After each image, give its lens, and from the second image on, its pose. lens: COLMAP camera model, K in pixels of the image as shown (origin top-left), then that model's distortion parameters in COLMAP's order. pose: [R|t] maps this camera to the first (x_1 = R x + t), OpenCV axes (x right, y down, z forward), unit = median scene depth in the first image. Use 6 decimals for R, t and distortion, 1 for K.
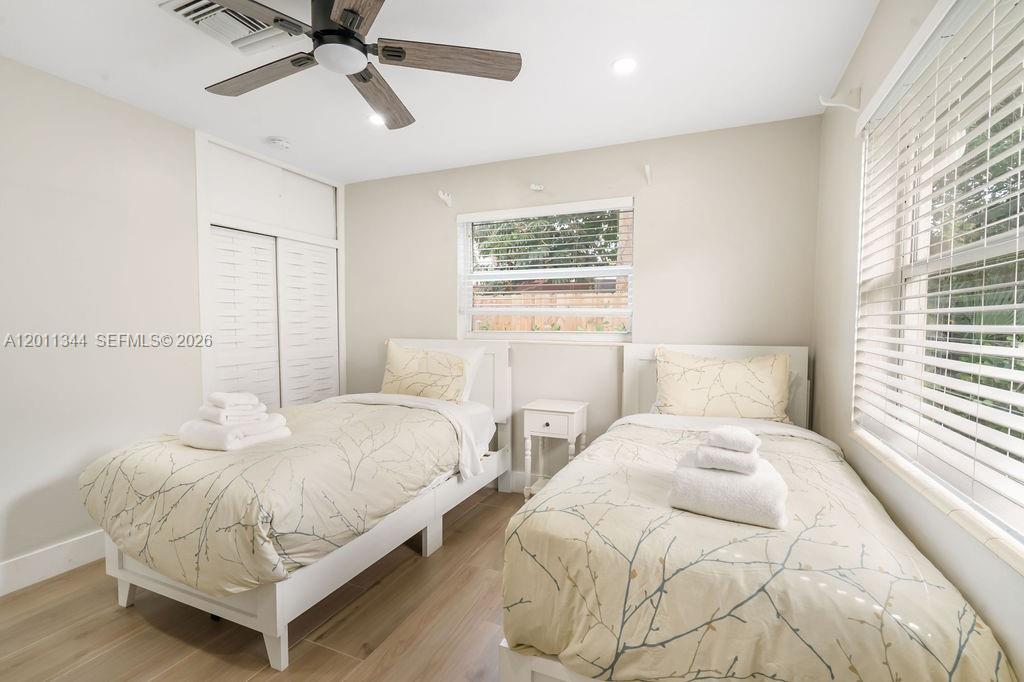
lens RADIAL K [[469.3, 0, 515.7], [0, 469.3, 340.7], [0, 0, 1]] dist [-0.010710, -0.000021]
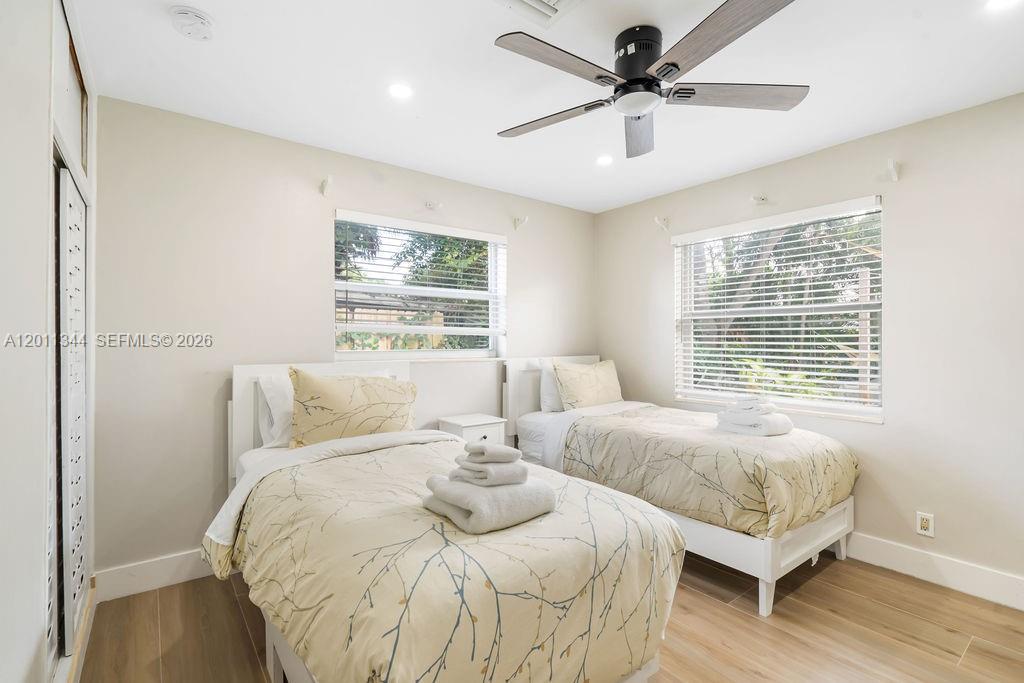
lens RADIAL K [[469.3, 0, 515.7], [0, 469.3, 341.2], [0, 0, 1]] dist [-0.010710, -0.000021]
pose [[0.485587, -0.005787, 0.874169, -0.827629], [0.030772, 0.999472, -0.010477, -0.025226], [-0.873647, 0.031988, 0.485508, 0.415515]]
